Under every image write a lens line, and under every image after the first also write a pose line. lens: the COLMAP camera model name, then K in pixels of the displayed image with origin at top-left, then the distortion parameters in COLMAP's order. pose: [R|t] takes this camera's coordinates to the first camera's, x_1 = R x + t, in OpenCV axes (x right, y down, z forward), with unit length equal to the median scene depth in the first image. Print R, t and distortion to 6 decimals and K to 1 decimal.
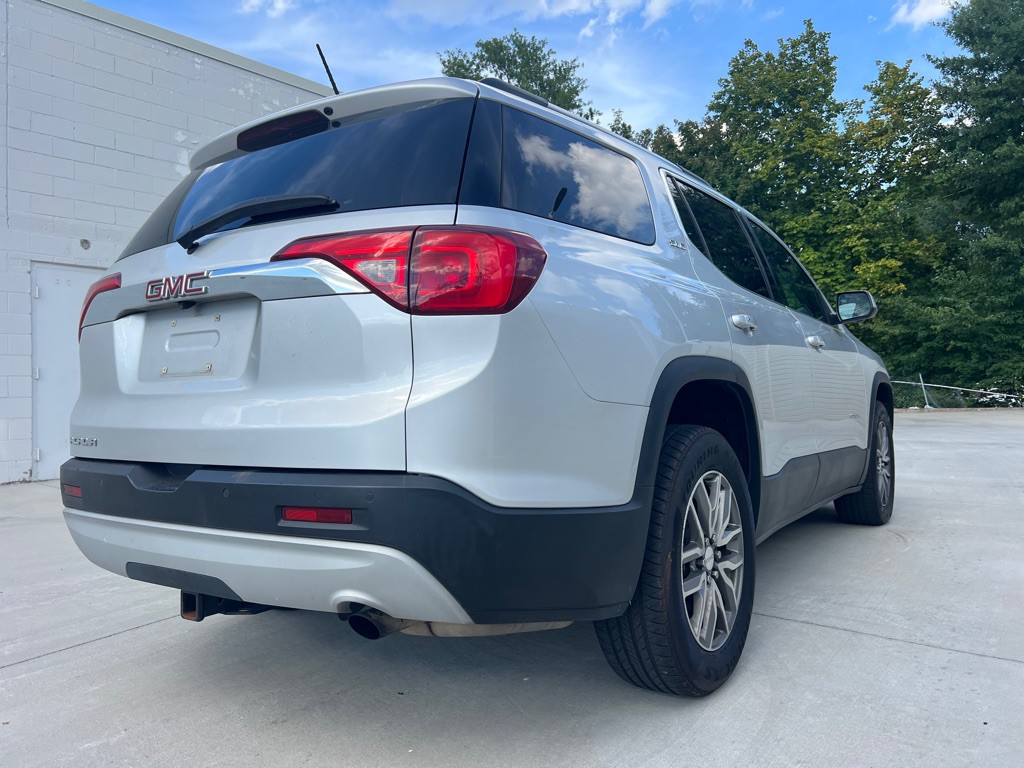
lens RADIAL K [[770.8, 0, 513.5], [0, 770.8, 373.7], [0, 0, 1]] dist [0.043160, -0.047501]
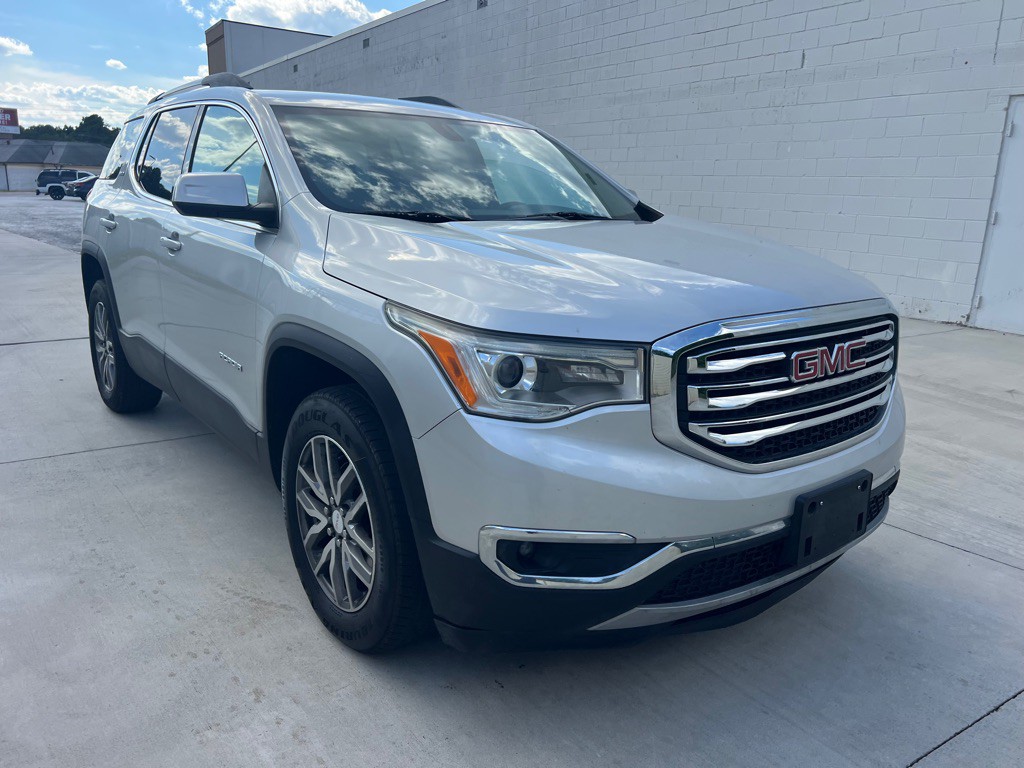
lens RADIAL K [[770.8, 0, 518.0], [0, 770.8, 380.5], [0, 0, 1]] dist [0.043160, -0.047501]
pose [[-0.299587, 0.245044, -0.922064, 1.744507], [-0.002029, 0.966288, 0.257456, -0.183925], [0.954067, 0.079002, -0.288990, 2.513288]]
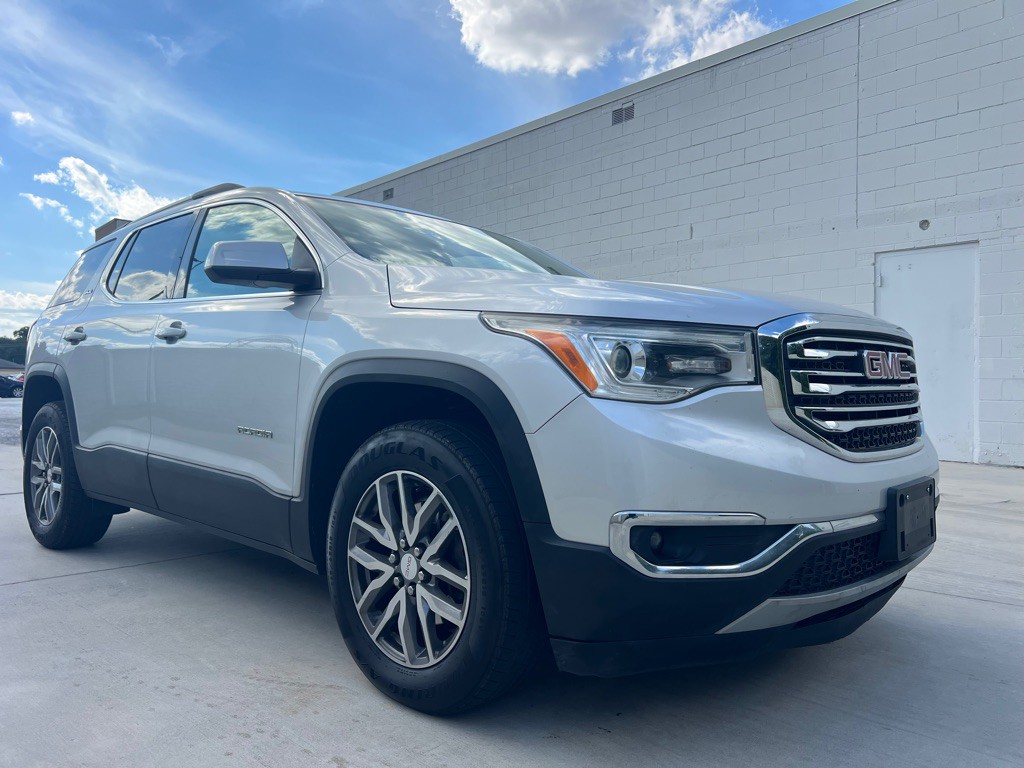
lens RADIAL K [[770.8, 0, 517.0], [0, 770.8, 372.9], [0, 0, 1]] dist [0.043160, -0.047501]
pose [[-0.153979, 0.012373, -0.987997, 1.824963], [0.020804, 0.999741, 0.009278, 0.006155], [0.987855, -0.019126, -0.154196, 2.299033]]
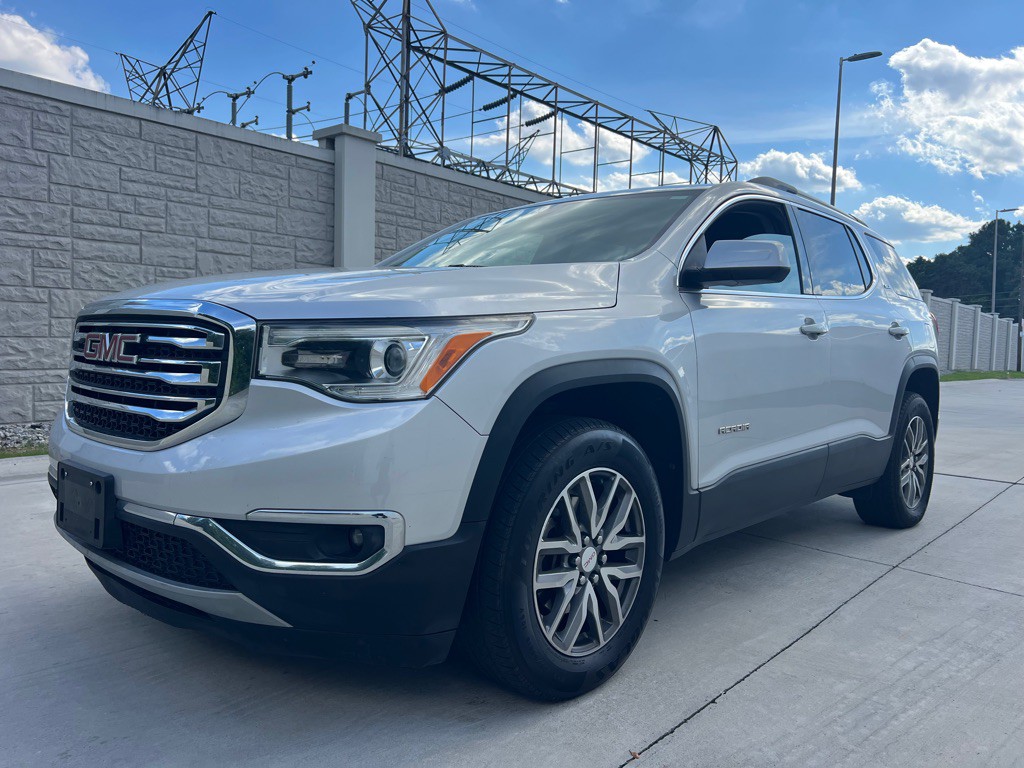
lens RADIAL K [[770.8, 0, 516.0], [0, 770.8, 376.2], [0, 0, 1]] dist [0.043160, -0.047501]
pose [[-0.989539, -0.014786, 0.143509, 0.249346], [-0.011659, 0.999676, 0.022610, 0.022287], [-0.143797, 0.020701, -0.989391, 3.415521]]
